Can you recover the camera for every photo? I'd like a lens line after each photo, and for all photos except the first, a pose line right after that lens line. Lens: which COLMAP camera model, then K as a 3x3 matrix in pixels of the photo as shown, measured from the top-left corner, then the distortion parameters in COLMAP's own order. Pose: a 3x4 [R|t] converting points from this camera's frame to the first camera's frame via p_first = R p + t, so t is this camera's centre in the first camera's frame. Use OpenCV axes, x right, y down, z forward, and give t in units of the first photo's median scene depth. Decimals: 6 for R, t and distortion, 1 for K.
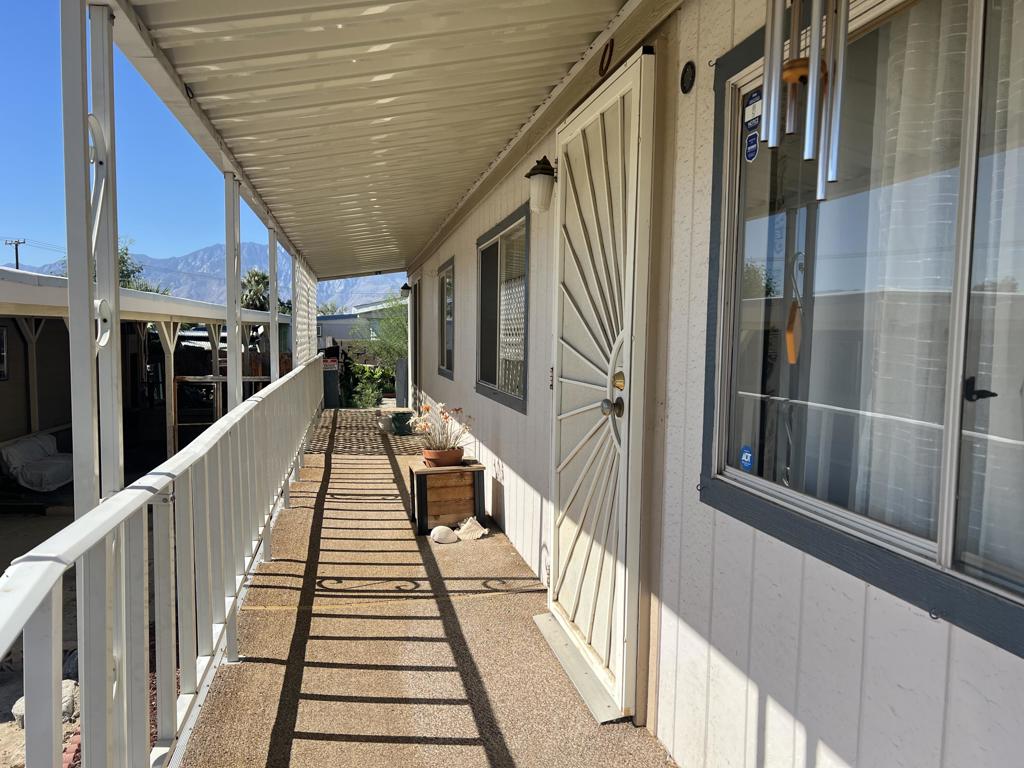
lens RADIAL K [[776.9, 0, 514.7], [0, 776.9, 384.4], [0, 0, 1]] dist [0.004268, -0.000275]
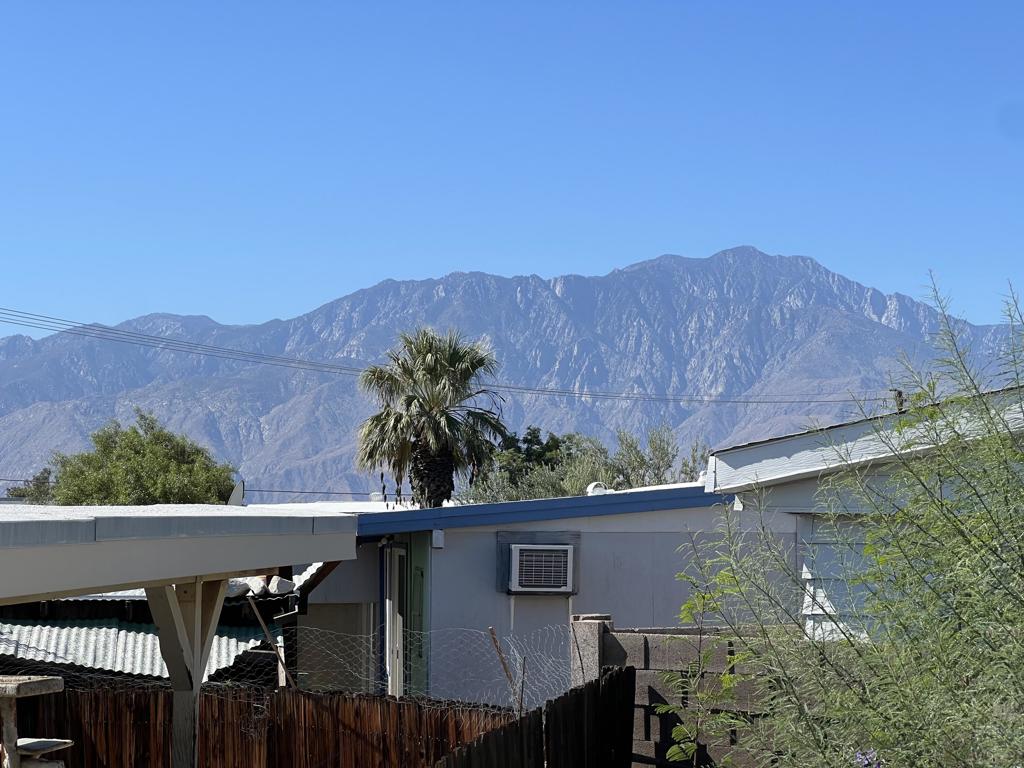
lens RADIAL K [[2286.6, 0, 513.0], [0, 2286.6, 383.6], [0, 0, 1]] dist [-0.051061, 0.000000]
pose [[0.952675, -0.030735, -0.302433, -0.030308], [-0.006915, 0.992428, -0.122637, -0.017133], [0.303912, 0.118924, 0.945248, 0.162788]]
